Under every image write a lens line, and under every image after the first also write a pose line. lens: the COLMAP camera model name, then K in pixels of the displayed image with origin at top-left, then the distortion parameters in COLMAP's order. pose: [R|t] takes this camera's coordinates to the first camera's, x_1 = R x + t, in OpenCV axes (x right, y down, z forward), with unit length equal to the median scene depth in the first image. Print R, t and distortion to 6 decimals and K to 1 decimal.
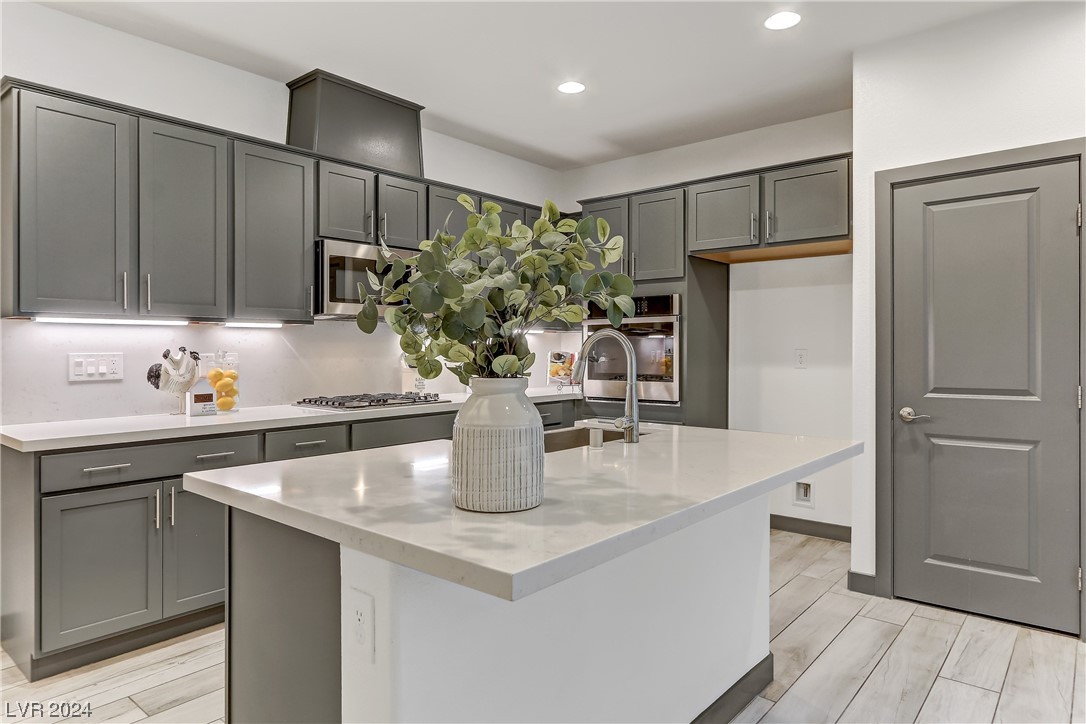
lens RADIAL K [[672.3, 0, 537.6], [0, 672.3, 355.5], [0, 0, 1]] dist [-0.002558, -0.000675]
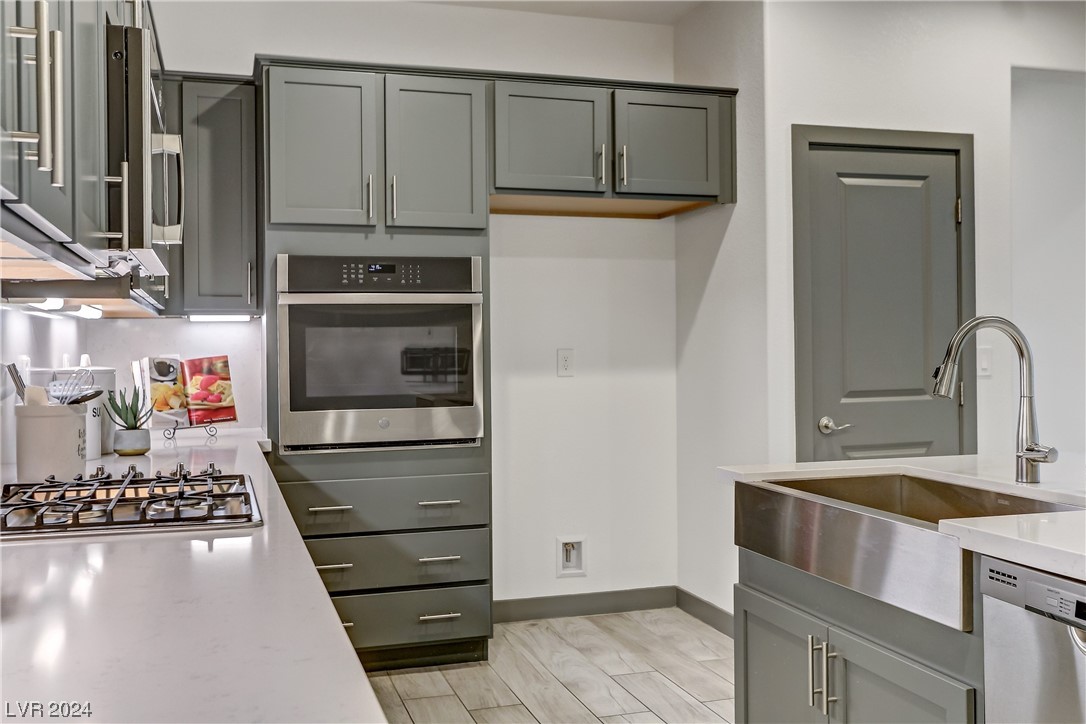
lens RADIAL K [[1035.3, 0, 543.5], [0, 1035.3, 351.8], [0, 0, 1]] dist [-0.018009, 0.016896]
pose [[0.529245, -0.008113, 0.848430, -0.594398], [0.017380, 0.999848, -0.001281, -0.005971], [-0.848291, 0.015423, 0.529306, 0.520263]]
